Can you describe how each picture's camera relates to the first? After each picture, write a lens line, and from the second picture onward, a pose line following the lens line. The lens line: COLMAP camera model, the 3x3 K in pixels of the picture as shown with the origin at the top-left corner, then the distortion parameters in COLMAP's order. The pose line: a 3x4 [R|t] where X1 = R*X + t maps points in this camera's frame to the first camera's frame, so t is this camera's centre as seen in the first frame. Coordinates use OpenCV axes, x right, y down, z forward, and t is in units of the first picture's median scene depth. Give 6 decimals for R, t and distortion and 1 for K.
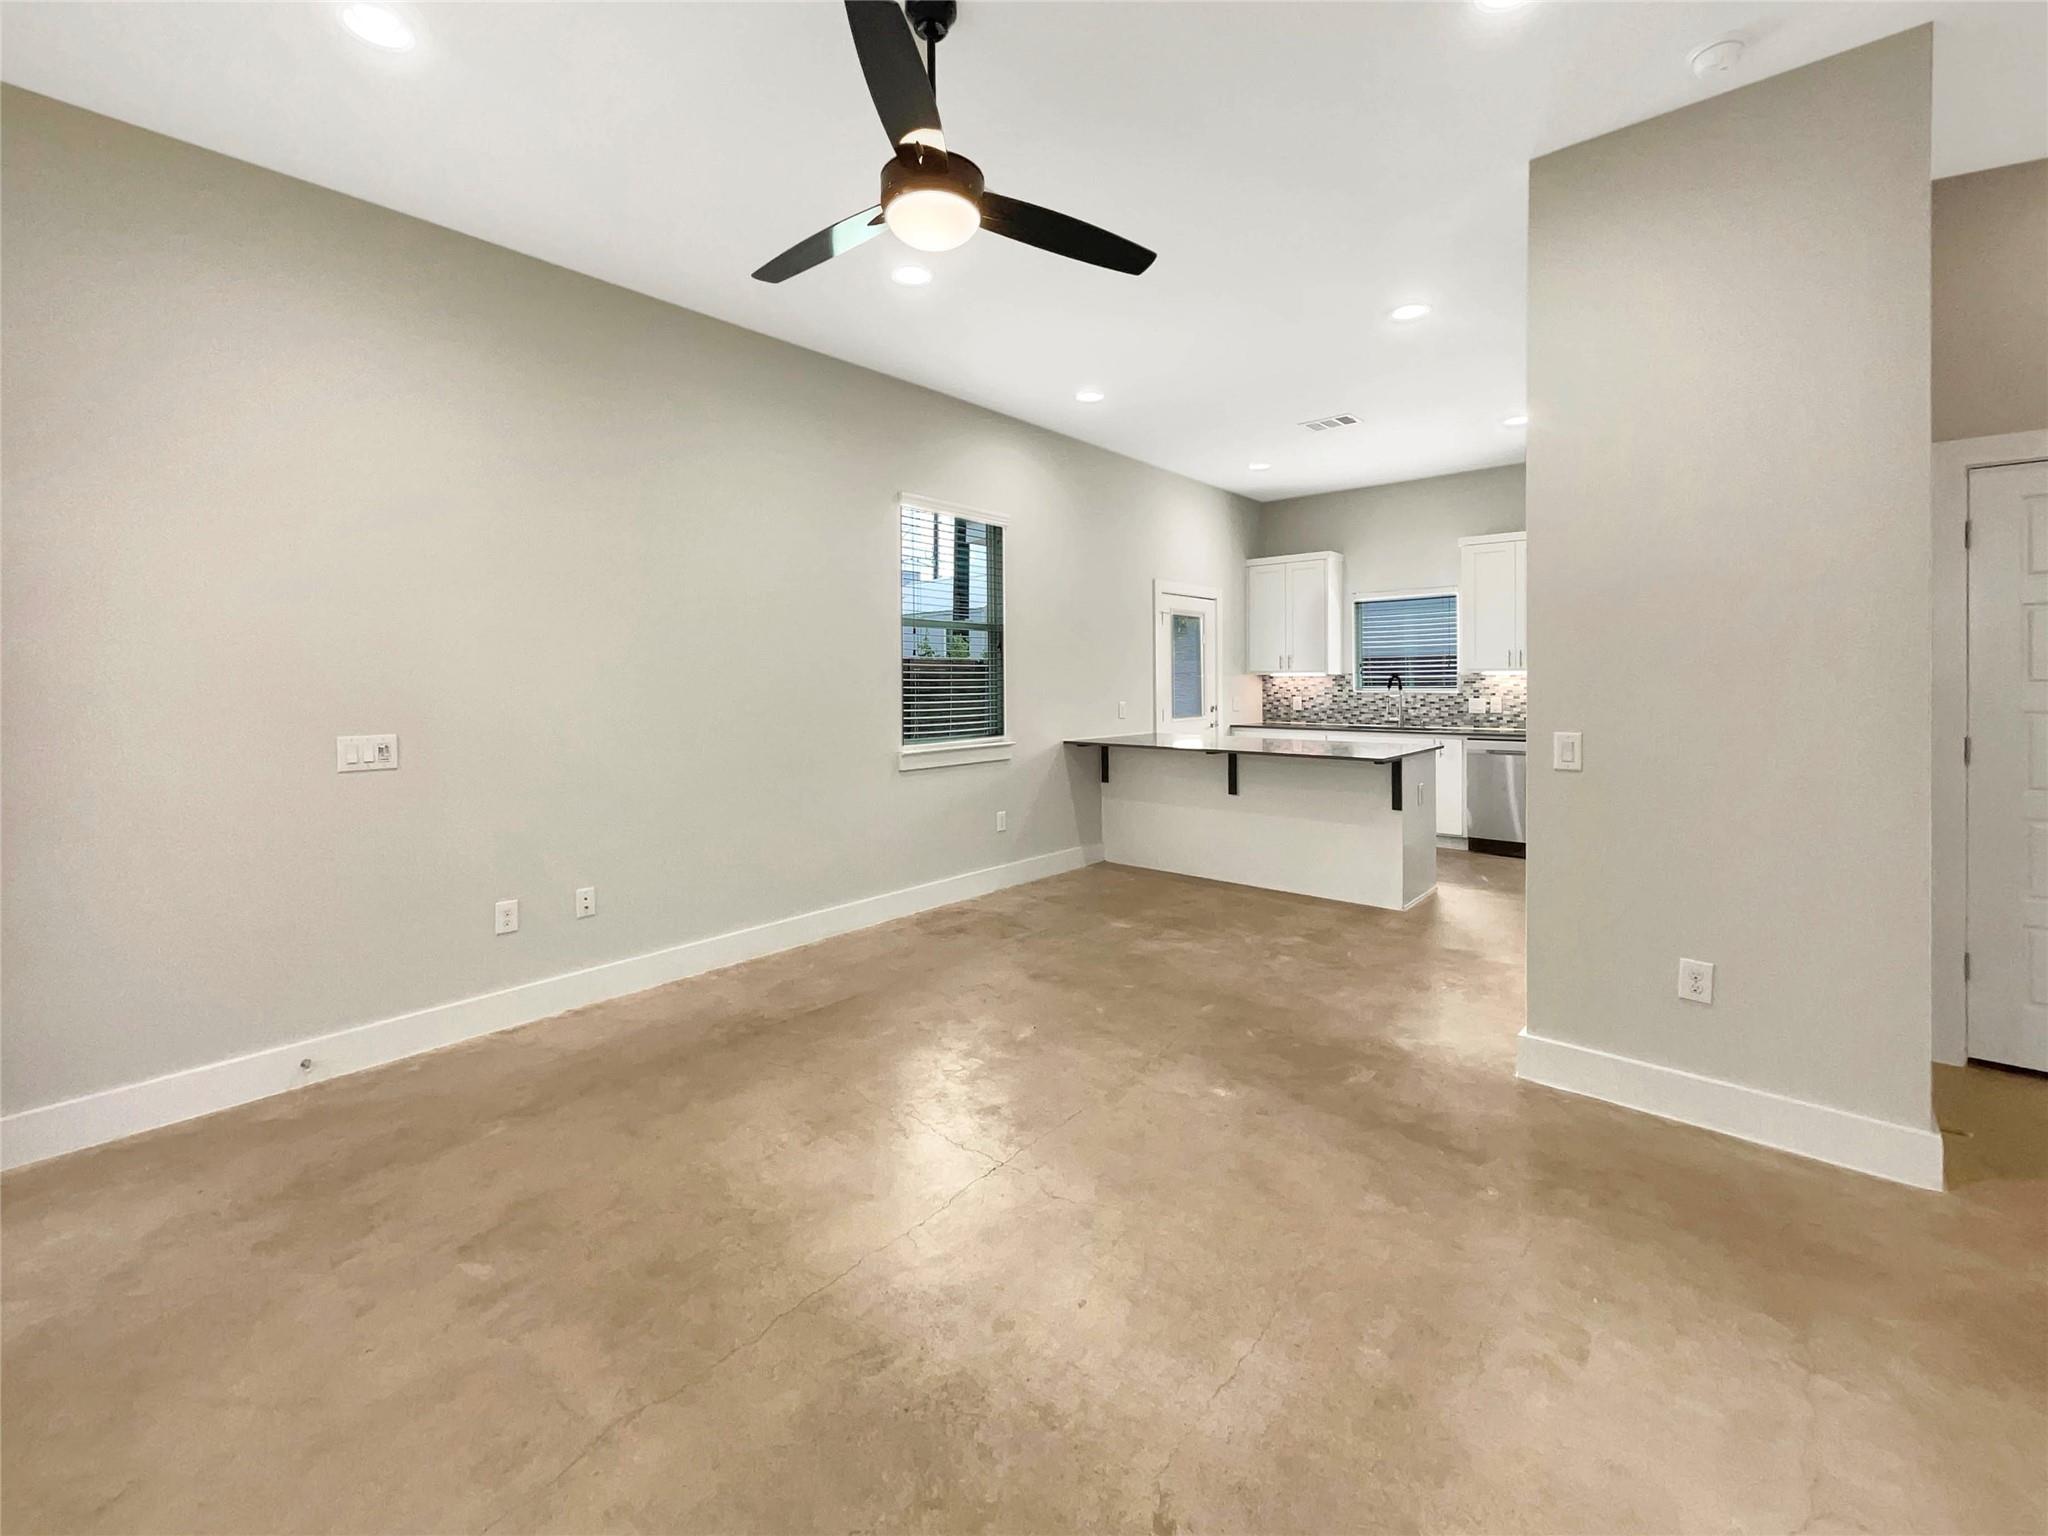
lens RADIAL K [[866.6, 0, 1021.3], [0, 866.6, 693.5], [0, 0, 1]] dist [0.001922, 0.000095]
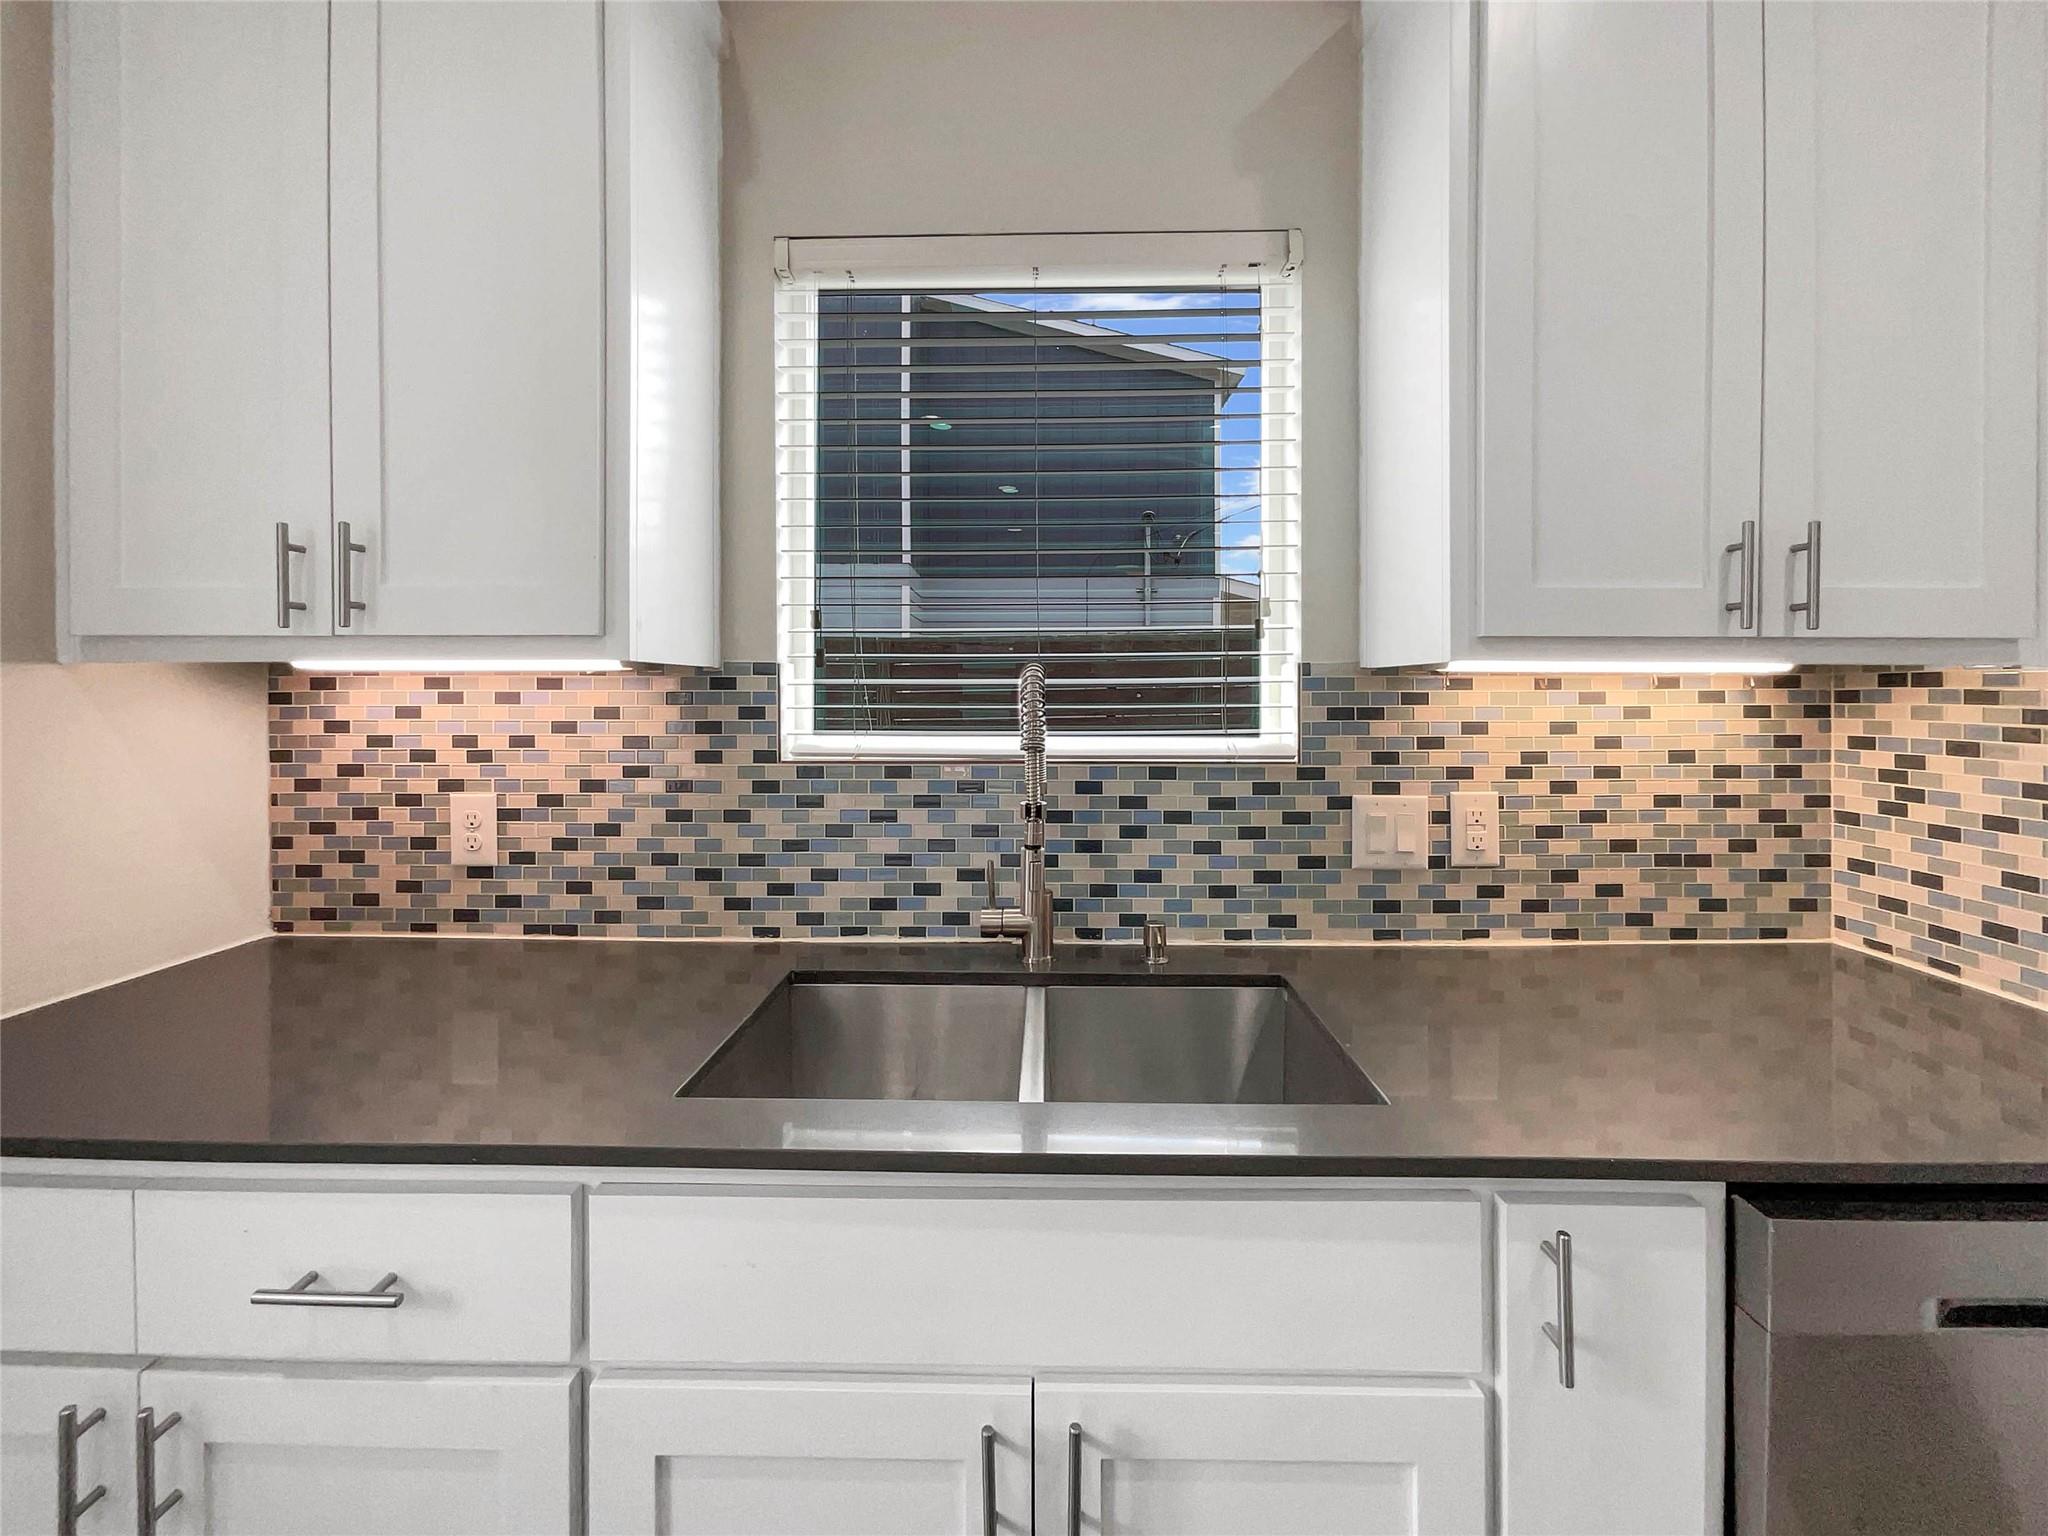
lens RADIAL K [[862.0, 0, 1023.7], [0, 862.0, 698.4], [0, 0, 1]] dist [0.000383, 0.000446]
pose [[0.766737, 0.003846, 0.641950, 0.311649], [0.005604, 0.999904, -0.012685, -0.013435], [-0.641937, 0.013323, 0.766641, 0.844307]]
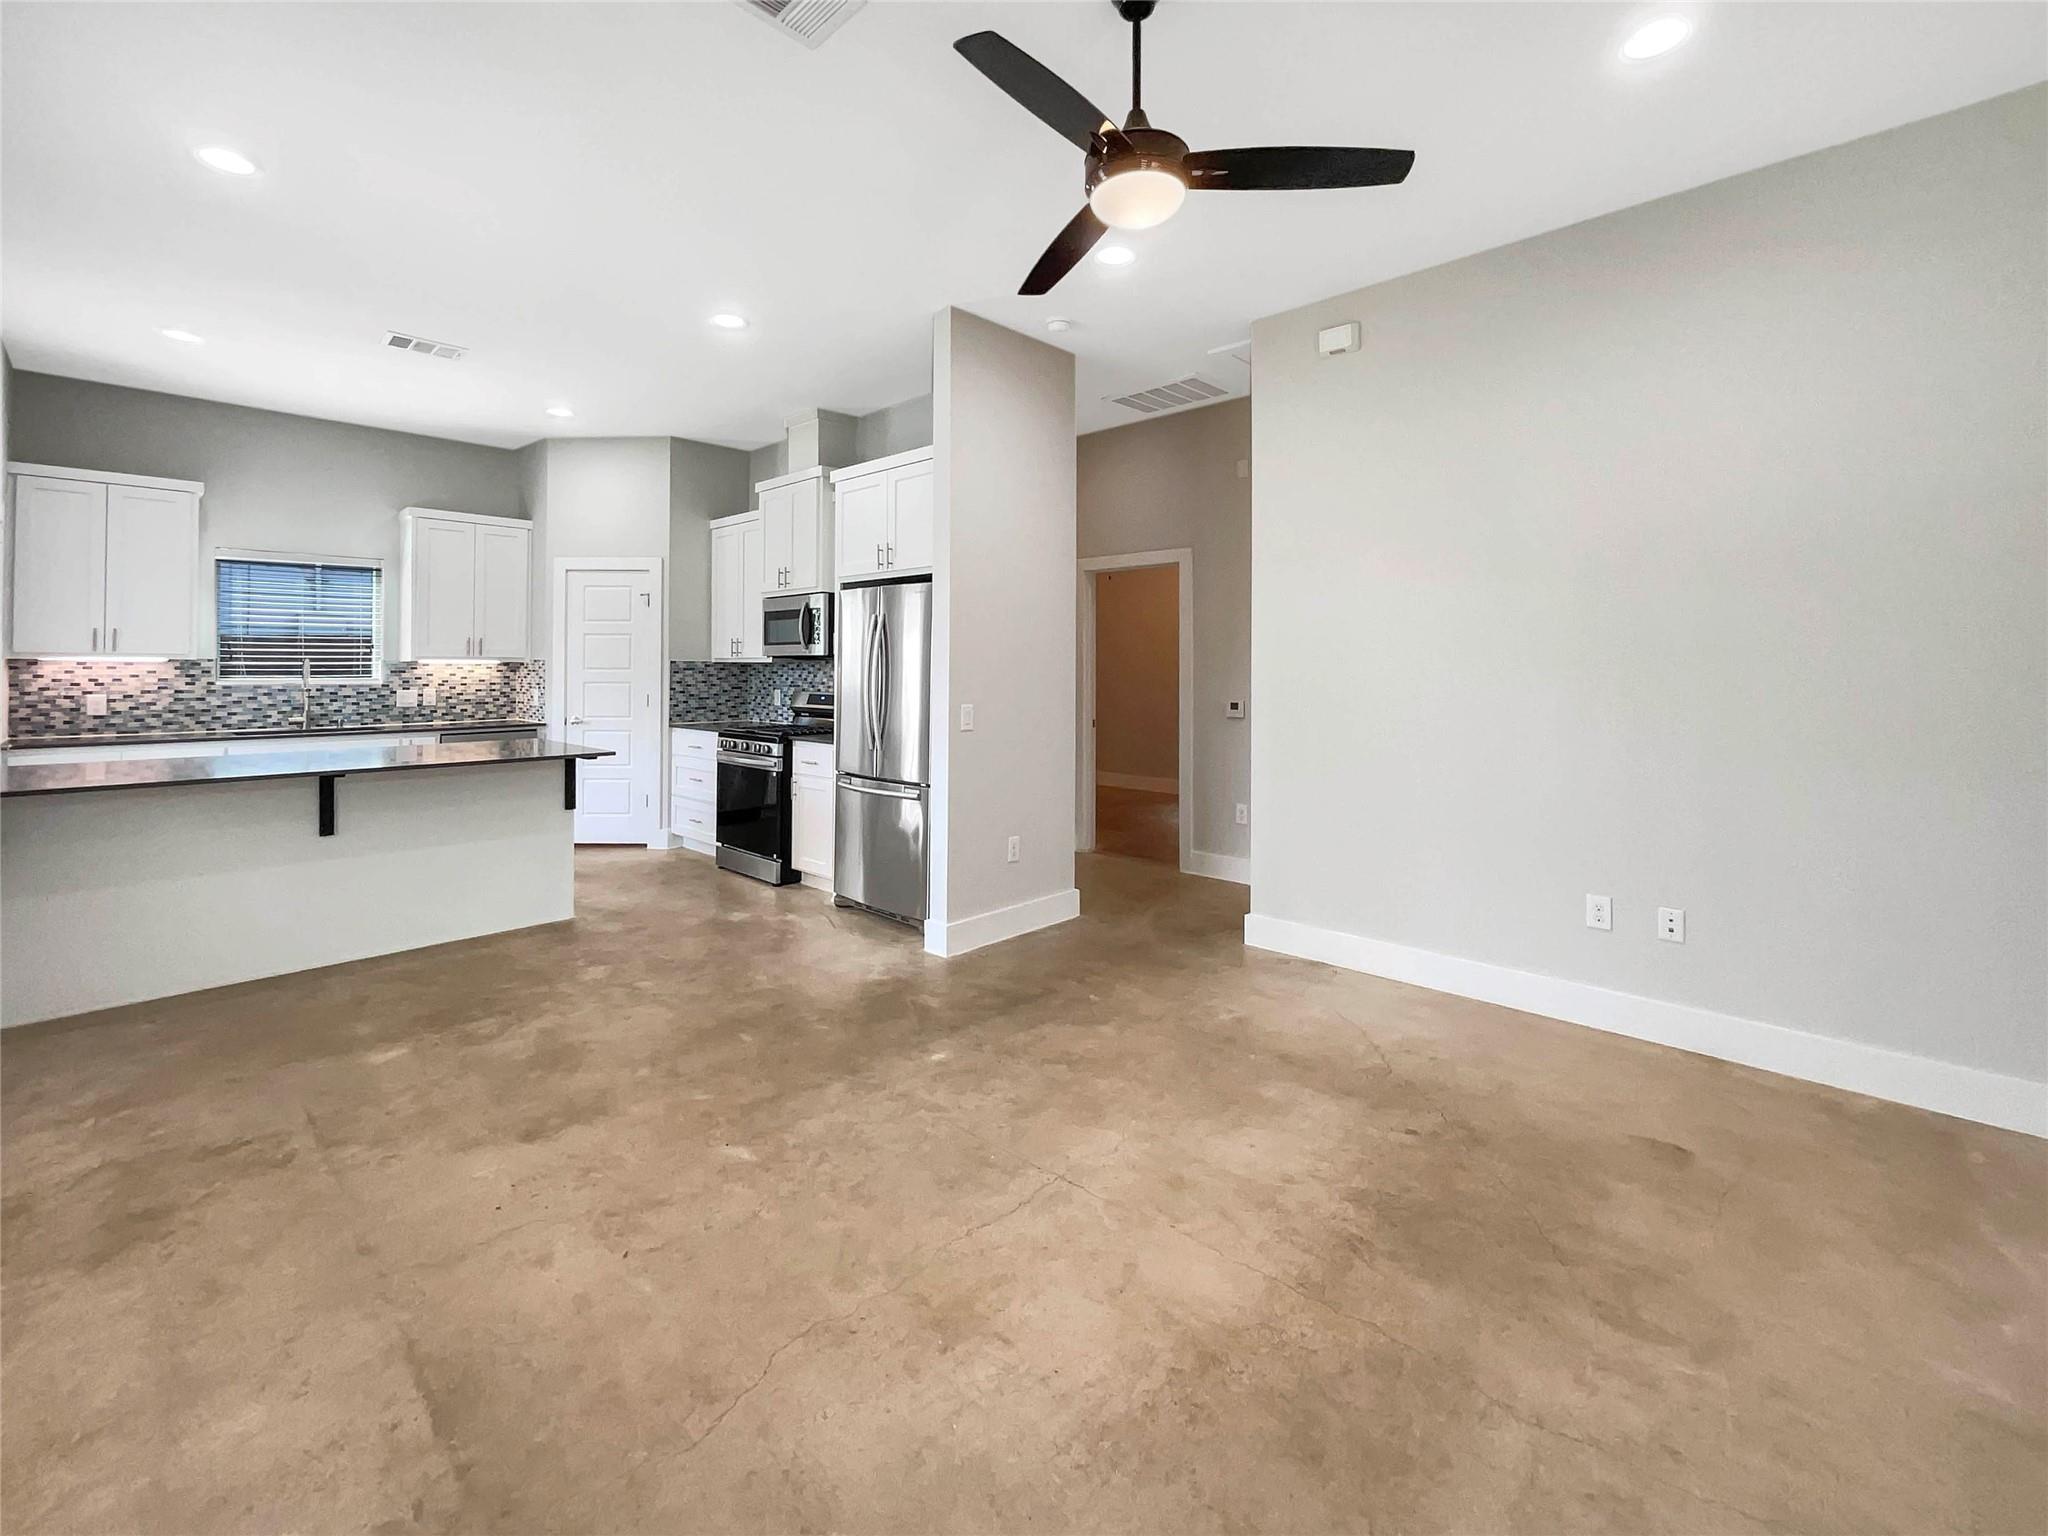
lens RADIAL K [[871.5, 0, 1021.6], [0, 871.5, 652.9], [0, 0, 1]] dist [0.001962, 0.000318]
pose [[0.037312, 0.023524, 0.999027, -0.317007], [0.013226, 0.999624, -0.024032, -0.002232], [-0.999216, 0.014110, 0.036987, 0.320510]]
